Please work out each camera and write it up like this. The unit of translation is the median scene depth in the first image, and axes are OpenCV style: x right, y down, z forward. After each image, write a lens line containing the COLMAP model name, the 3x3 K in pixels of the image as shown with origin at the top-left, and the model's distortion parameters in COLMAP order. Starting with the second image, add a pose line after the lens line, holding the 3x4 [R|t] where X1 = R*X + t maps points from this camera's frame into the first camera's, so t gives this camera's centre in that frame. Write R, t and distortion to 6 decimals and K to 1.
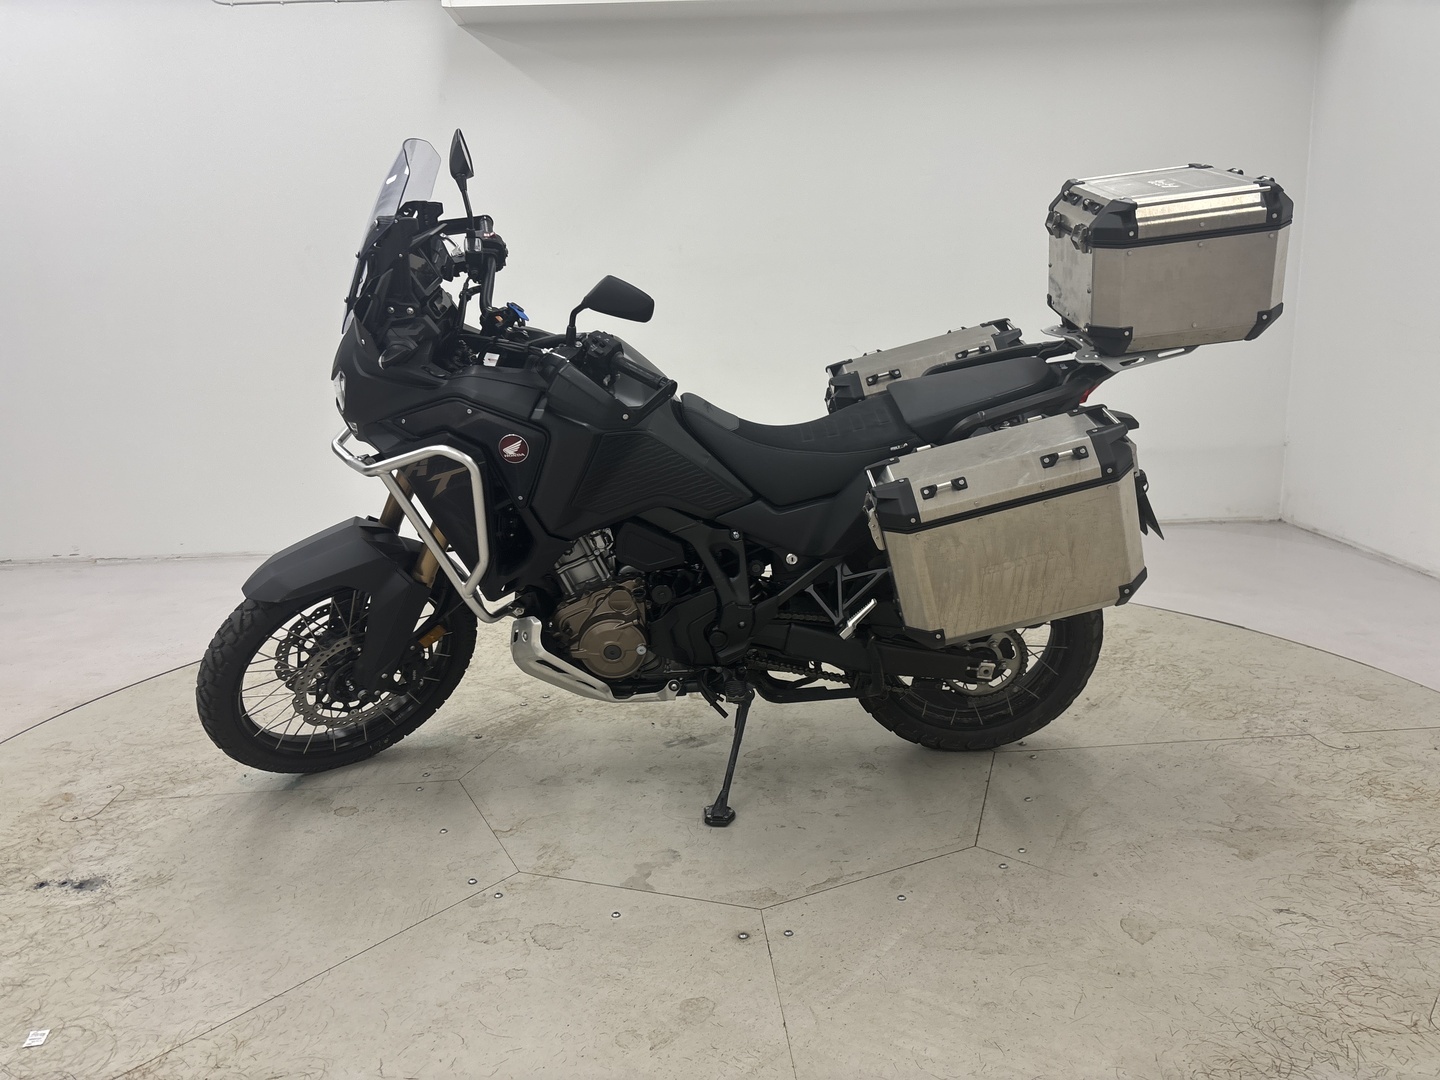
lens RADIAL K [[1084.7, 0, 715.6], [0, 1084.7, 546.9], [0, 0, 1]] dist [0.042561, -0.055878]
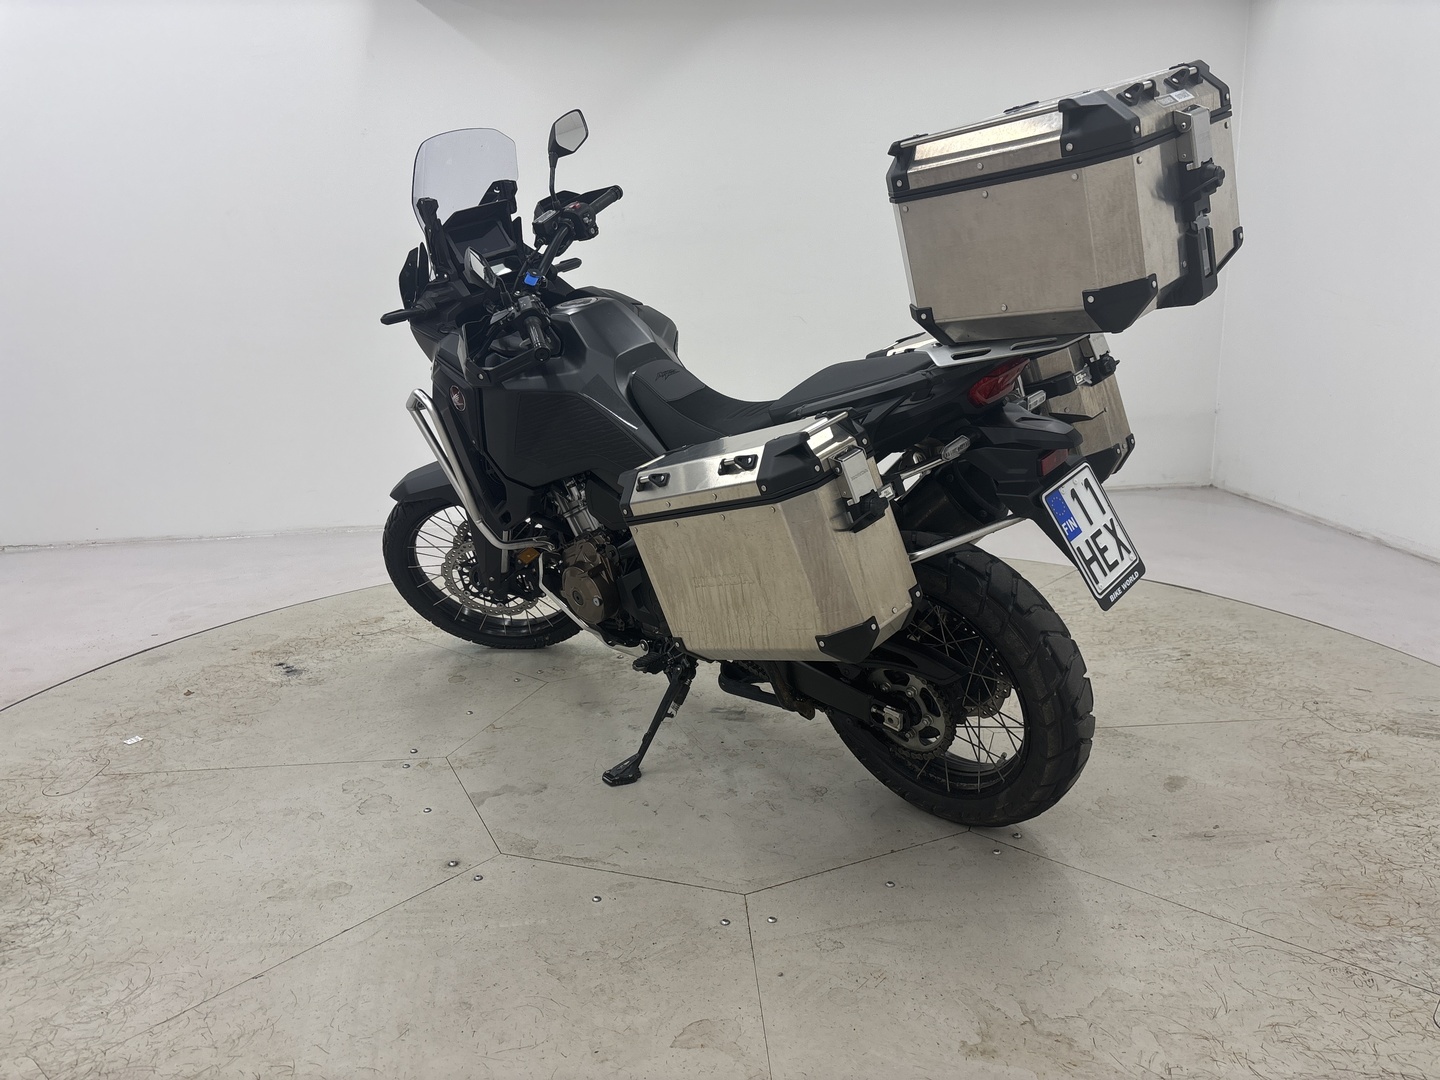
lens RADIAL K [[1085.7, 0, 719.6], [0, 1085.7, 567.1], [0, 0, 1]] dist [0.051218, -0.090984]
pose [[0.696508, 0.197645, -0.689792, 0.737957], [-0.146650, 0.980235, 0.132787, -0.095929], [0.702404, 0.008671, 0.711726, 0.332139]]
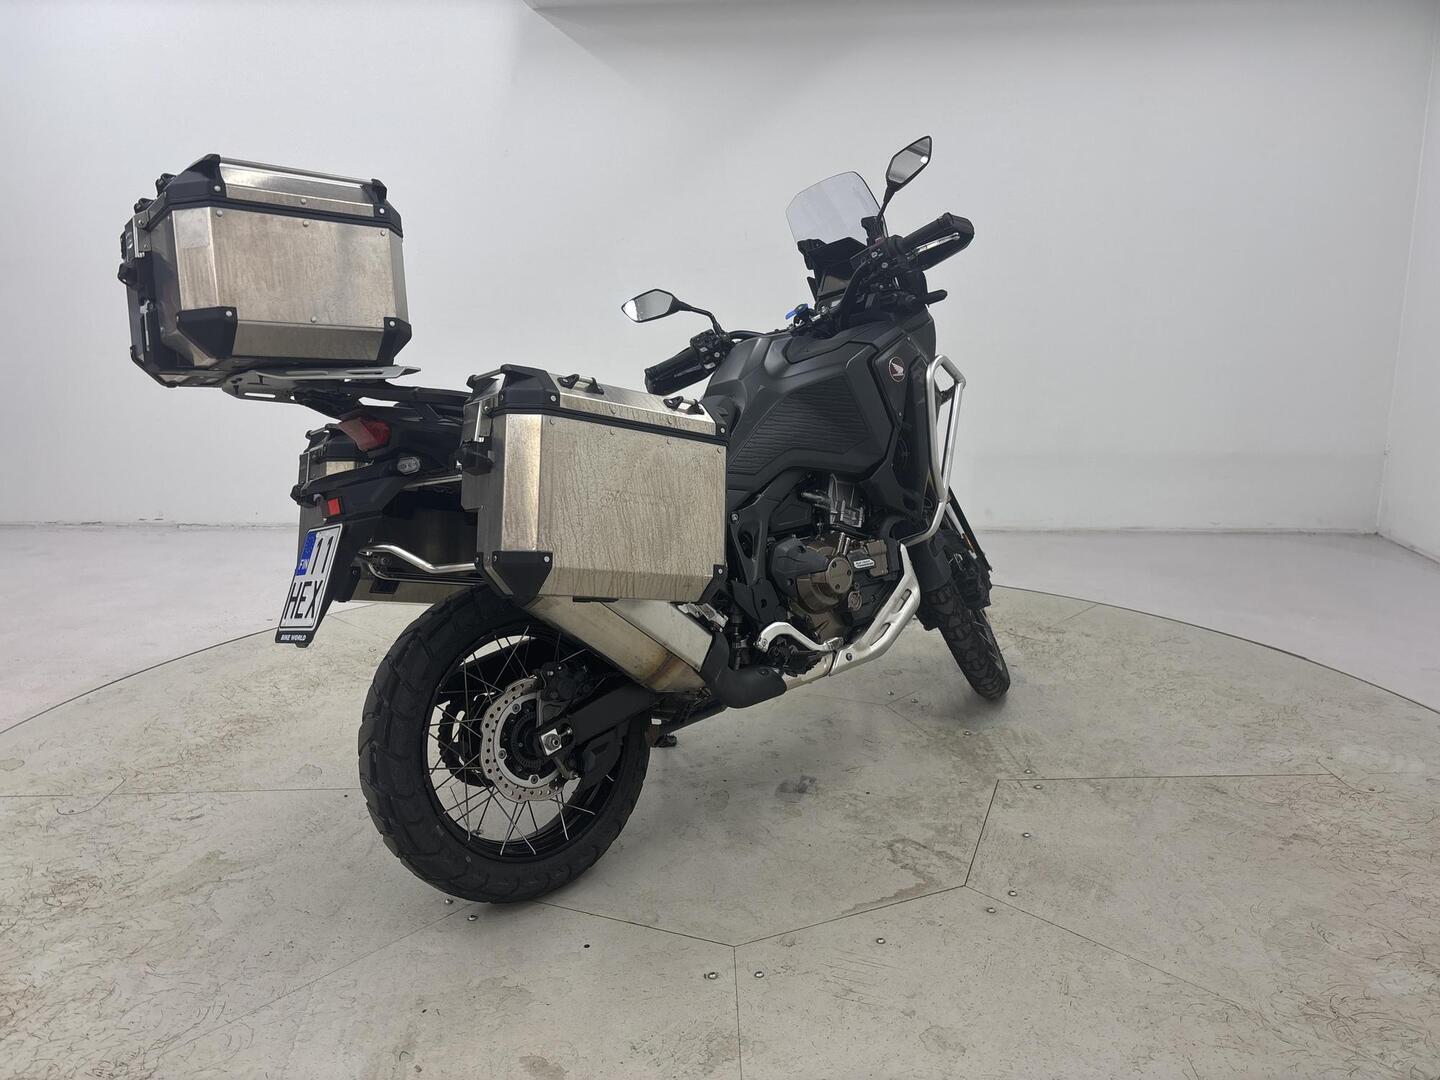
lens RADIAL K [[1085.7, 0, 719.6], [0, 1085.7, 567.1], [0, 0, 1]] dist [0.051218, -0.090984]
pose [[-0.741492, 0.203493, -0.639359, 0.680661], [-0.117657, 0.898700, 0.422486, -0.435355], [0.660565, 0.388495, -0.642437, 1.740873]]
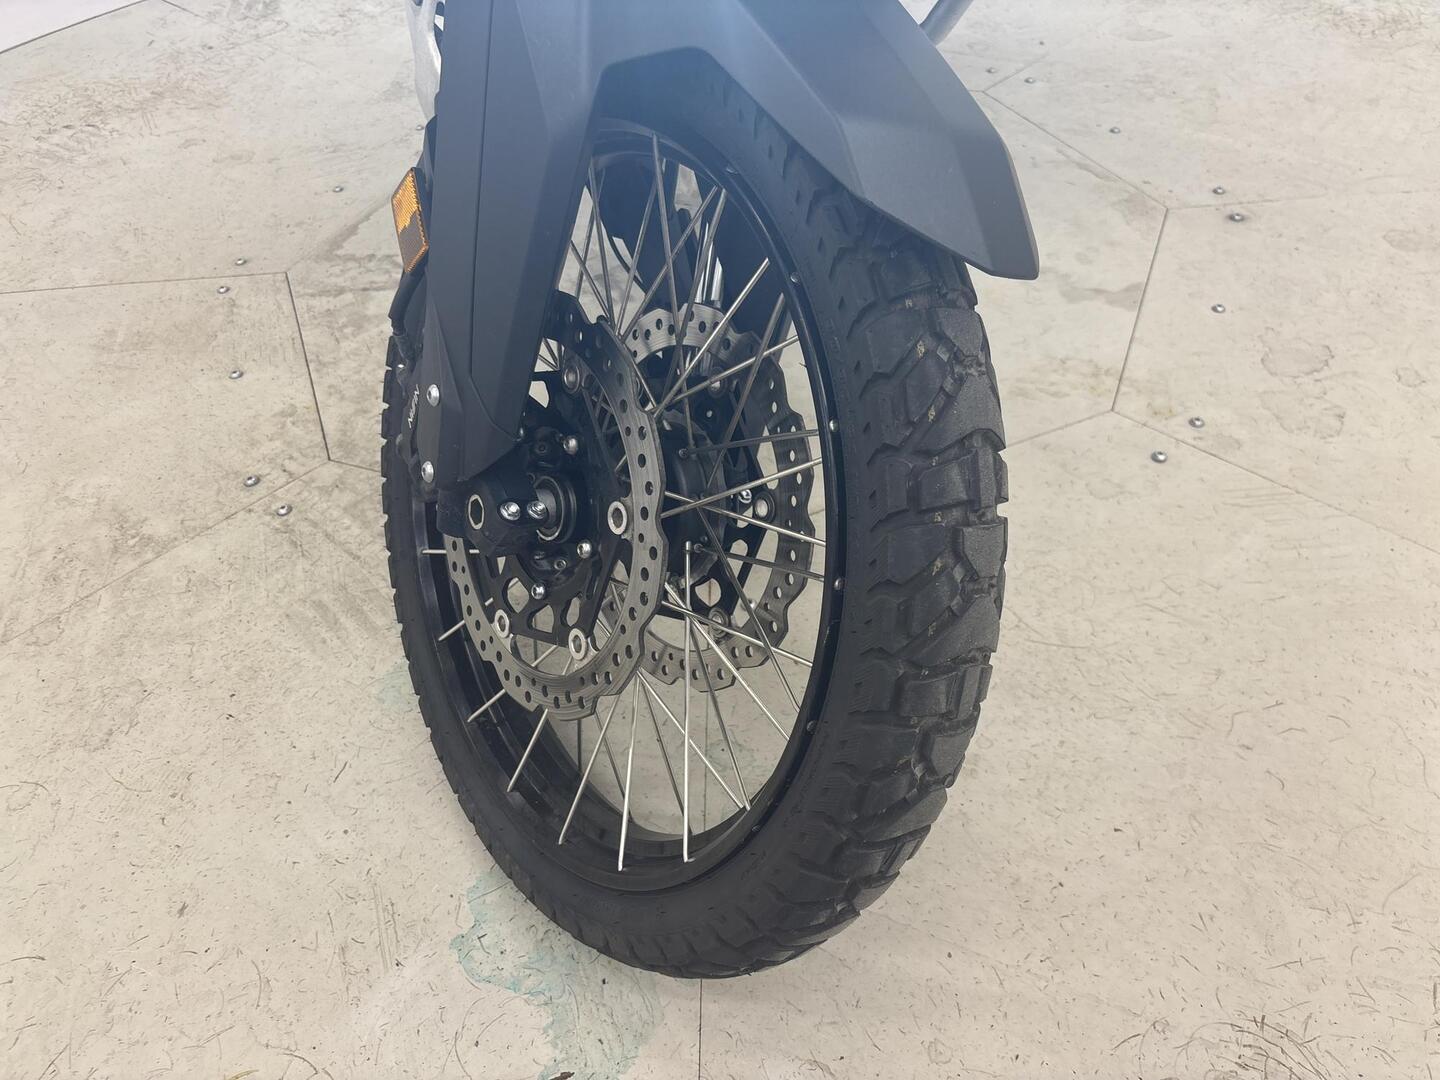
lens RADIAL K [[1096.3, 0, 724.4], [0, 1096.3, 542.0], [0, 0, 1]] dist [0.075938, -0.095766]
pose [[0.078417, -0.678400, 0.730496, -0.620101], [0.283942, 0.717602, 0.635944, -0.079708], [-0.955630, 0.157549, 0.248898, 0.972510]]
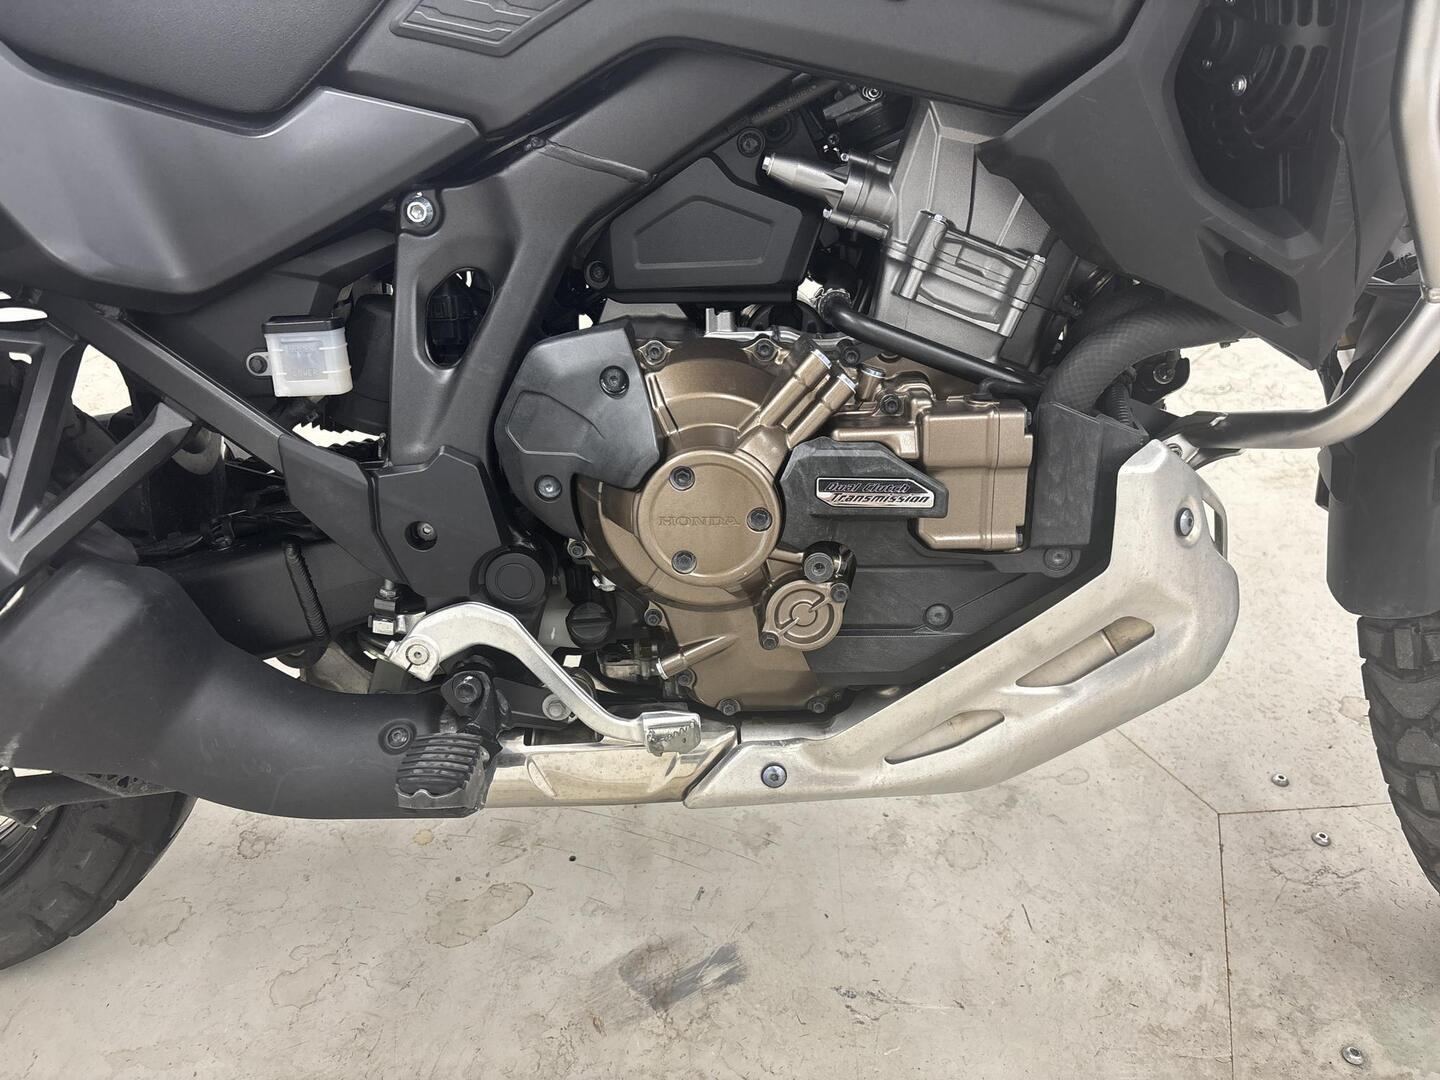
lens RADIAL K [[1084.7, 0, 715.6], [0, 1084.7, 546.9], [0, 0, 1]] dist [0.042561, -0.055878]
pose [[-0.998045, 0.048275, 0.039692, -0.068959], [0.062143, 0.698982, 0.712434, -0.190680], [0.006649, 0.713508, -0.700616, 1.348544]]
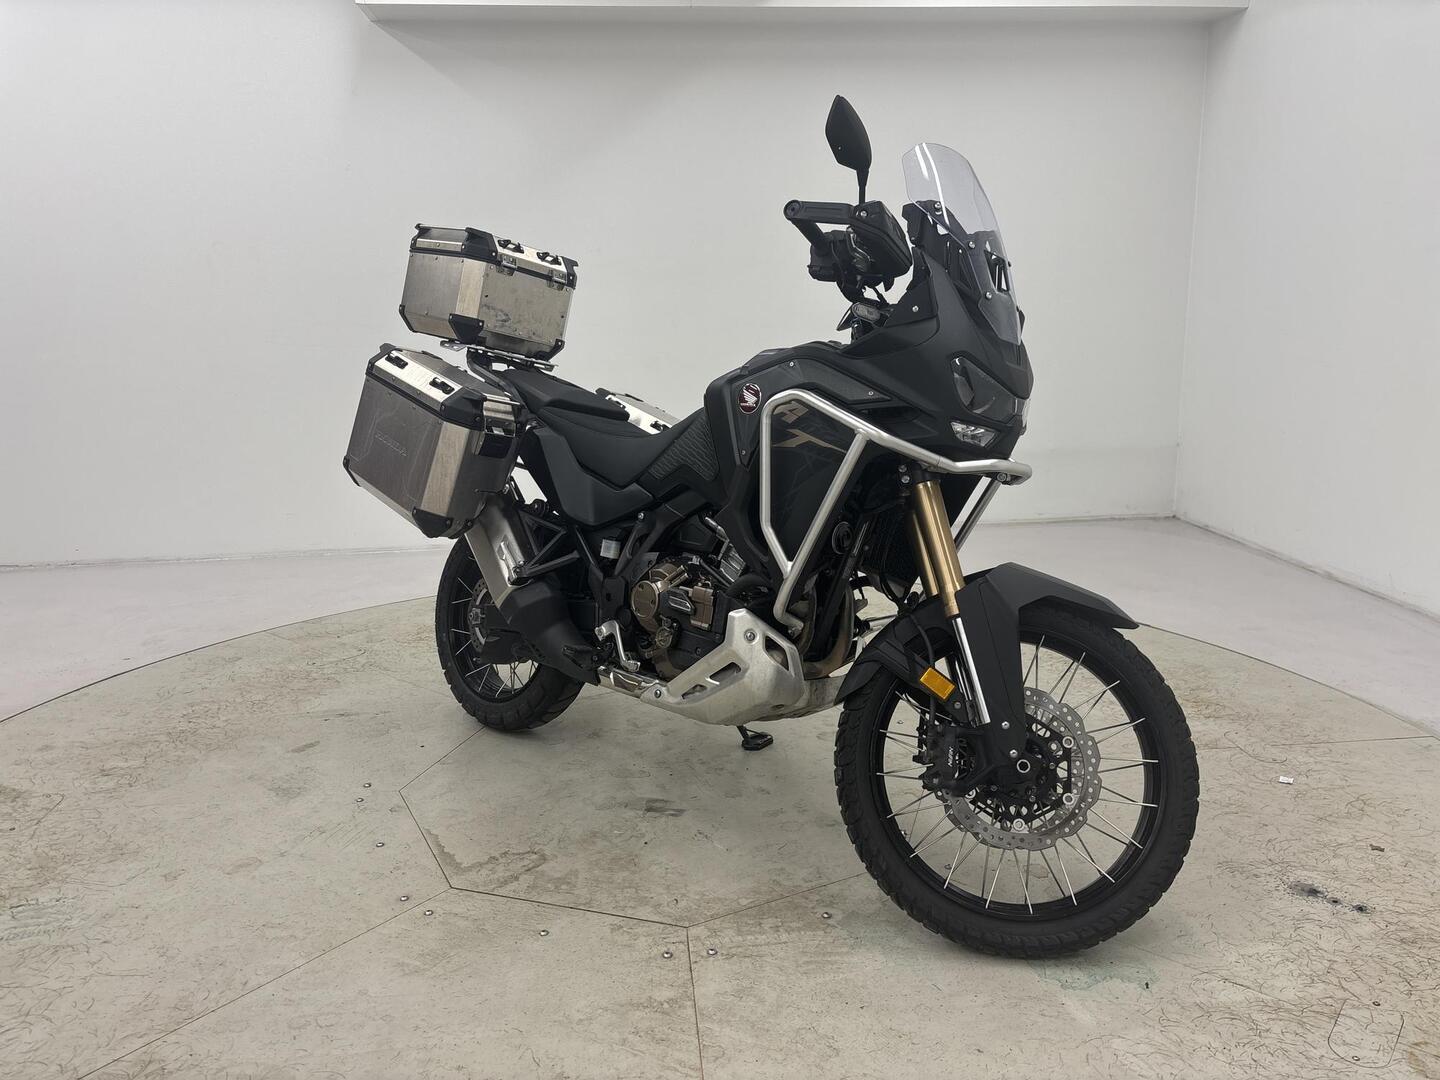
lens RADIAL K [[1084.7, 0, 715.6], [0, 1084.7, 546.9], [0, 0, 1]] dist [0.042561, -0.055878]
pose [[-0.712542, -0.119204, 0.691429, -0.771418], [0.182922, 0.919821, 0.347086, -0.379451], [-0.677365, 0.373790, -0.633606, 1.716945]]
